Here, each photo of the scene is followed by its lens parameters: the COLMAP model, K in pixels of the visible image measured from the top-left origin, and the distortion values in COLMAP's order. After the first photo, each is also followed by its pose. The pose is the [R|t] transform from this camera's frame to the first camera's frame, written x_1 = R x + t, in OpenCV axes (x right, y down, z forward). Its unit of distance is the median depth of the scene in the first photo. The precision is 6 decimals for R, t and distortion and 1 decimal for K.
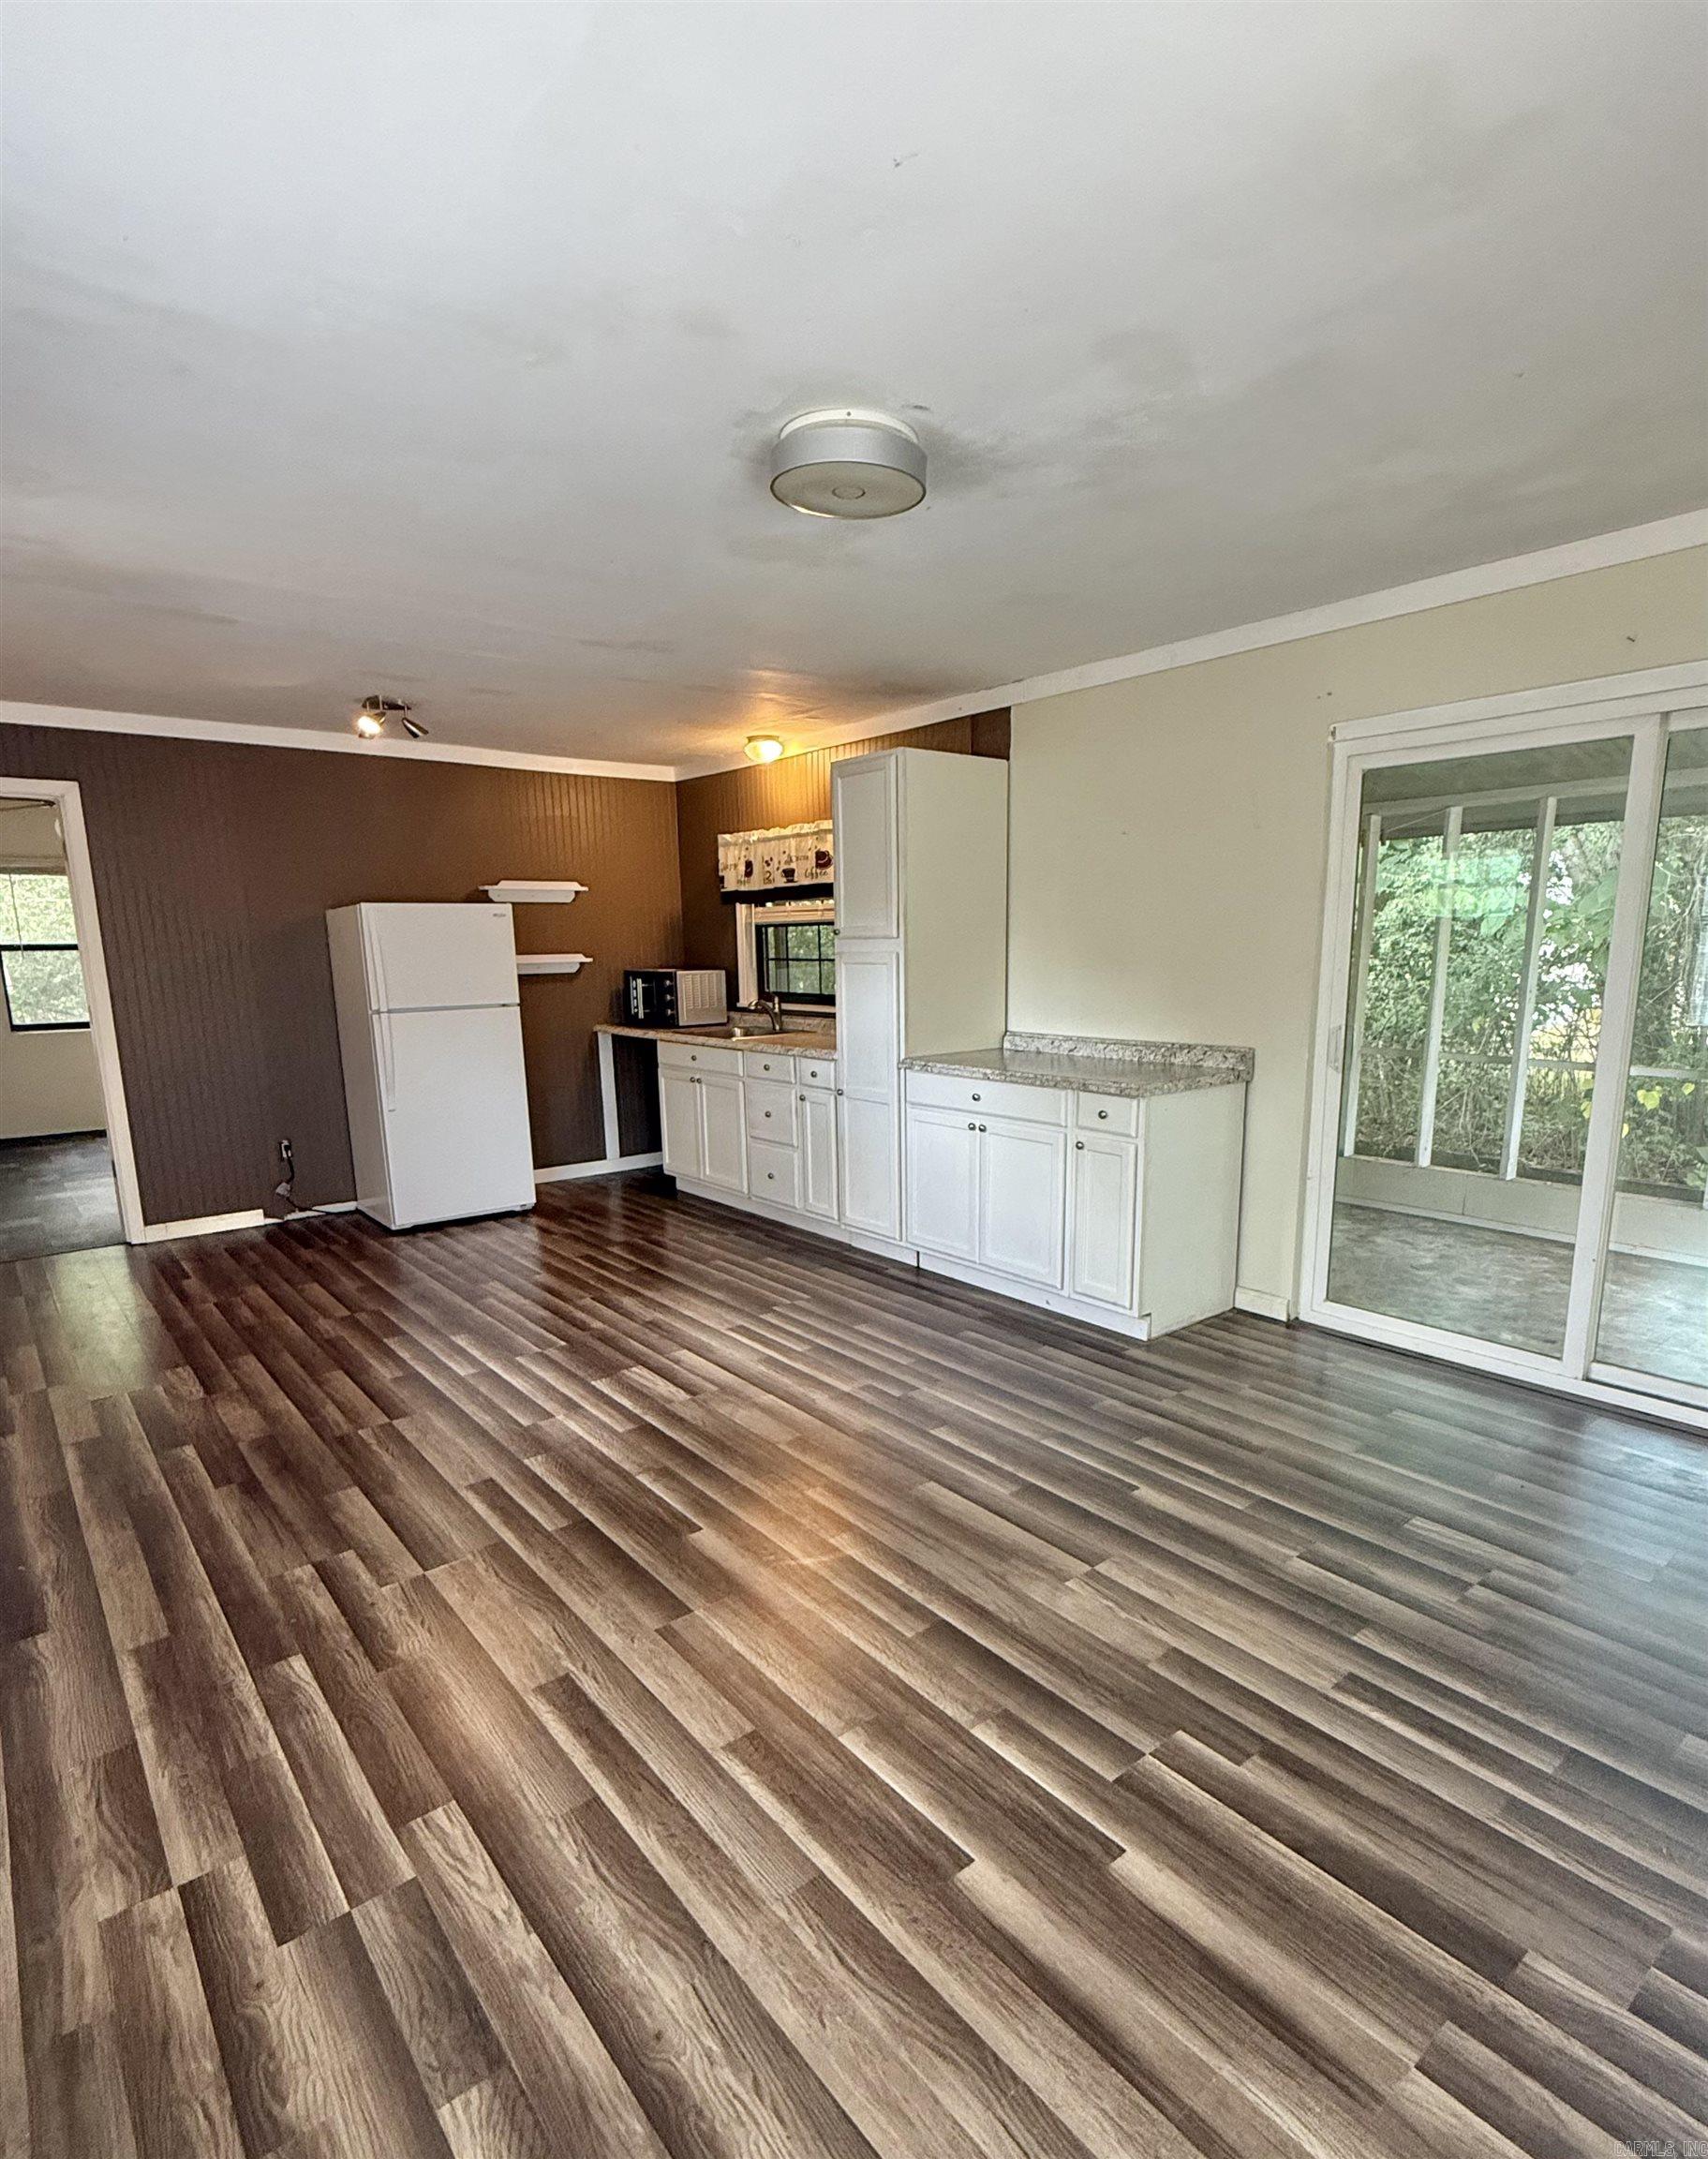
lens RADIAL K [[1091.4, 0, 875.7], [0, 1091.4, 1165.4], [0, 0, 1]] dist [0.000905, 0.001621]
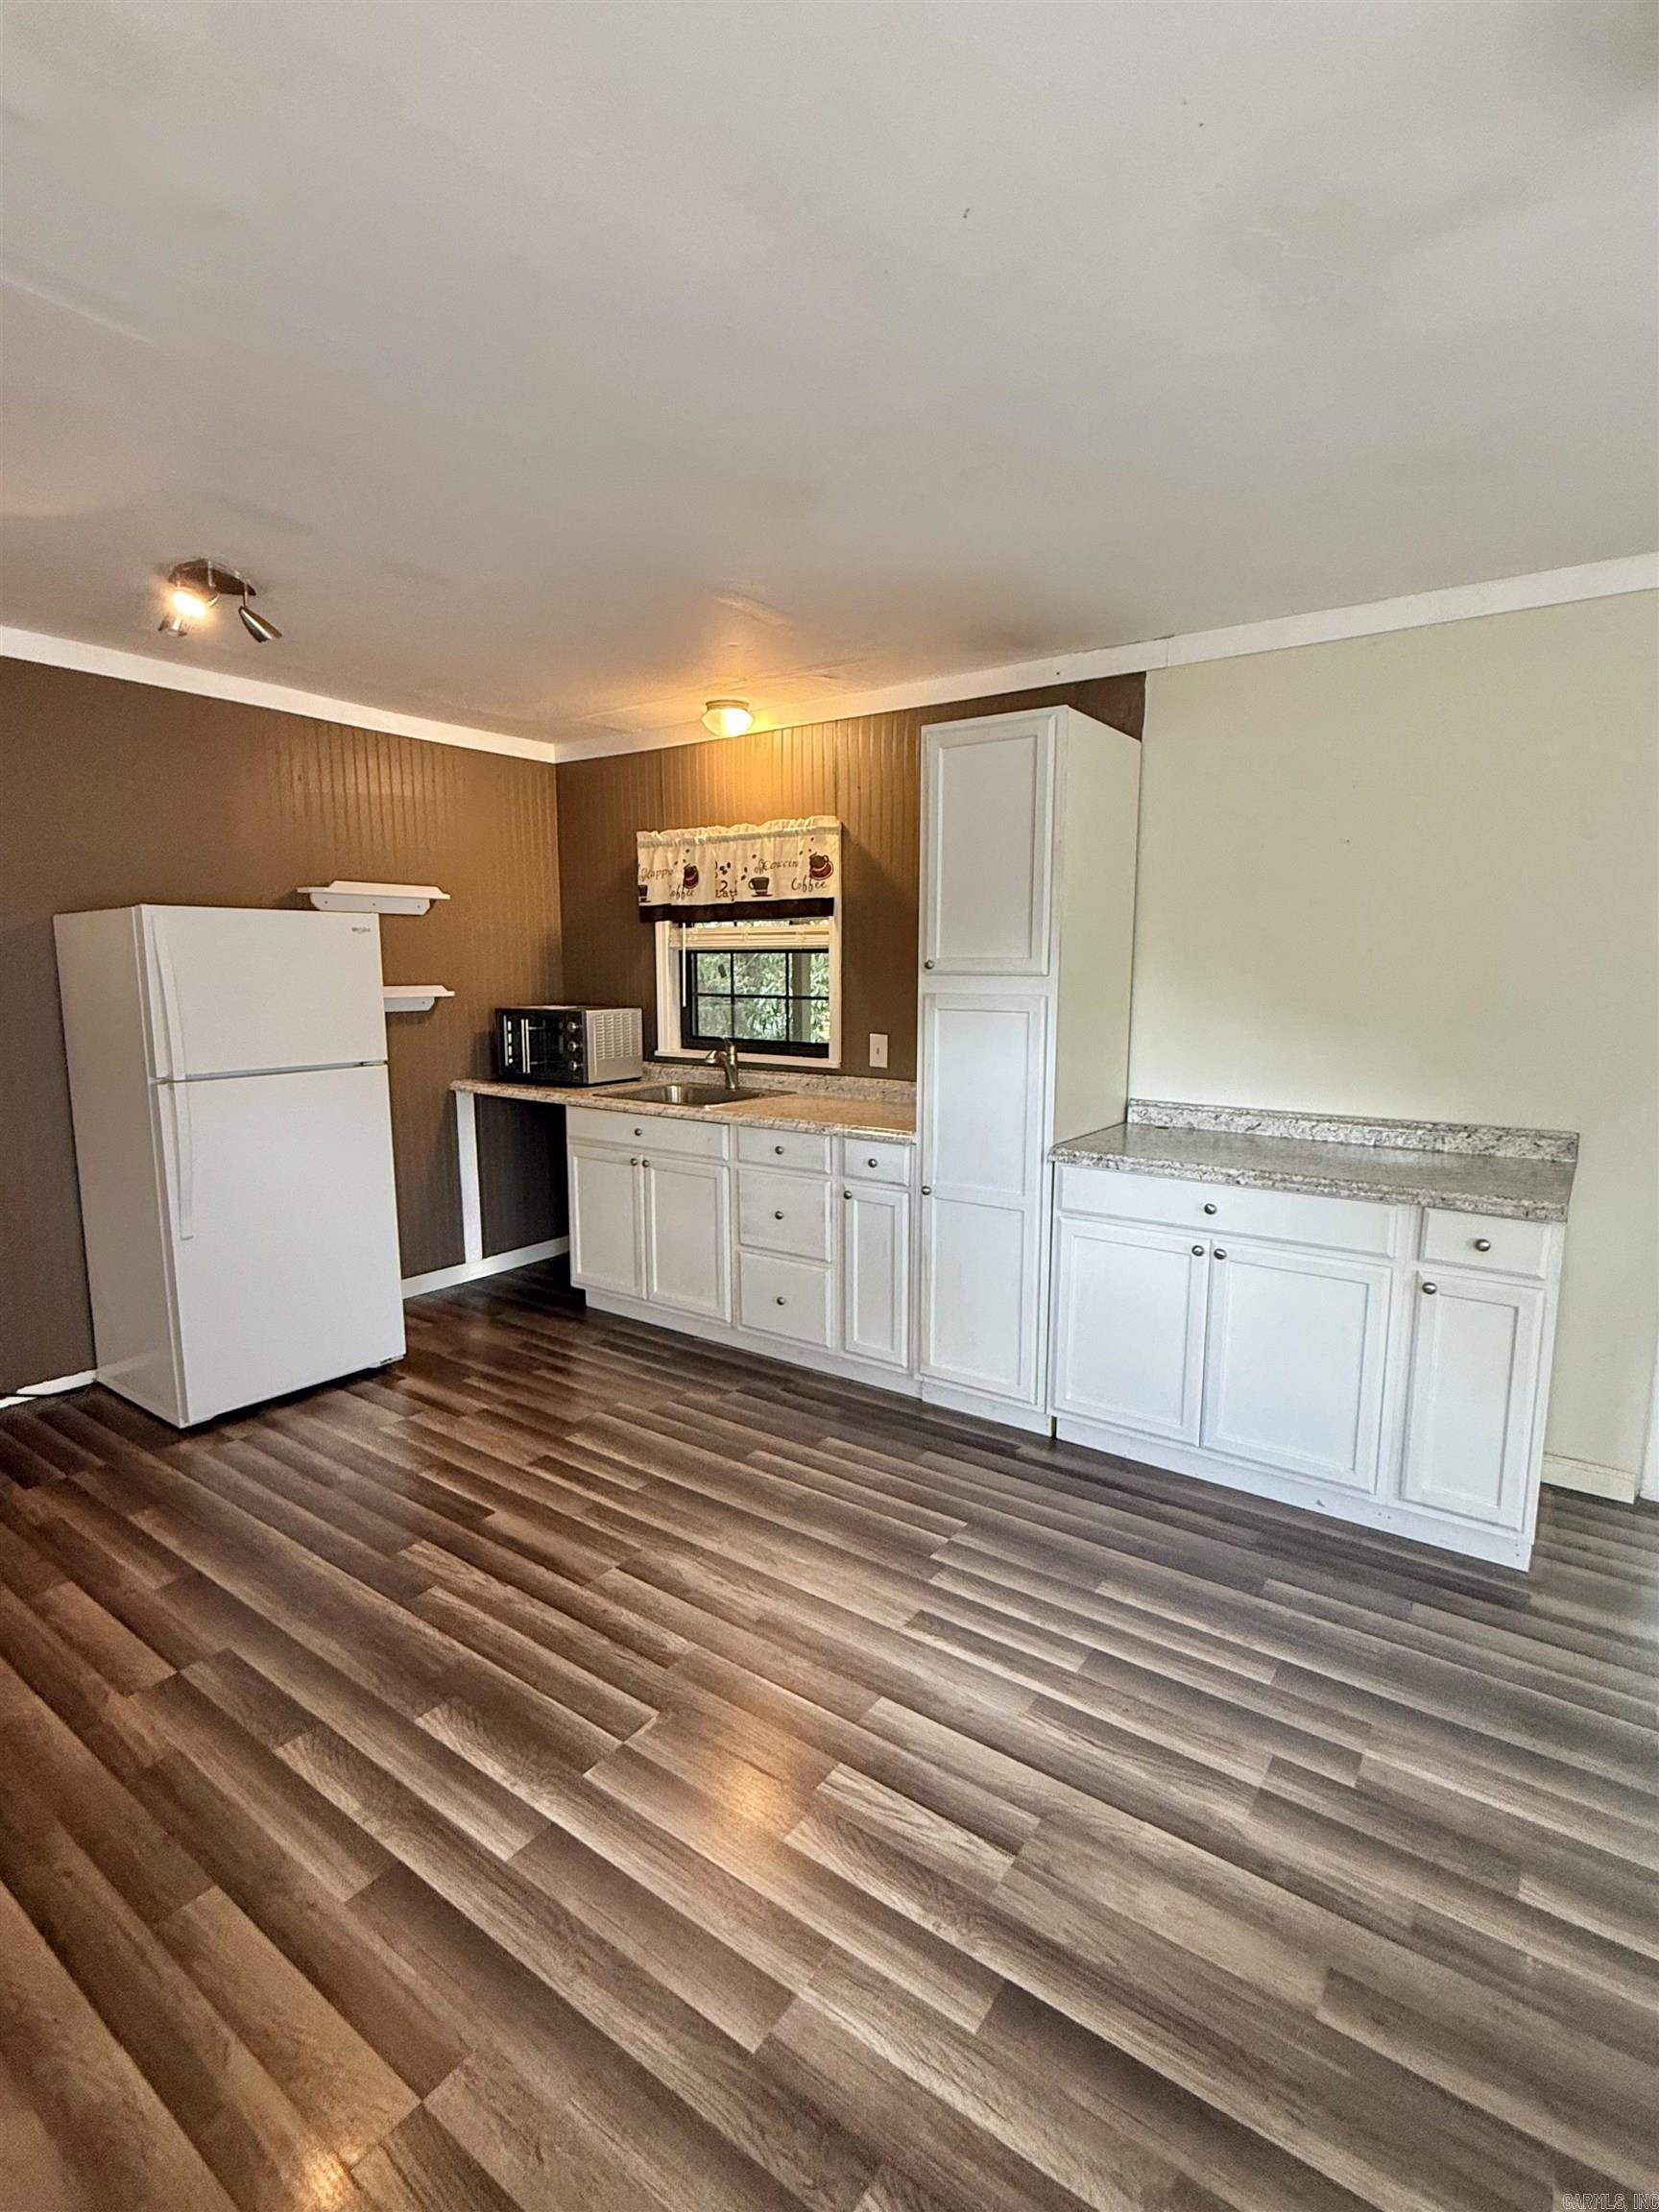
lens RADIAL K [[1041.3, 0, 830.0], [0, 1041.3, 1108.5], [0, 0, 1]] dist [0.002725, -0.000416]
pose [[0.967507, -0.020227, 0.252032, -0.260592], [0.036568, 0.997509, -0.060323, -0.081704], [-0.250184, 0.067580, 0.965837, 0.366397]]
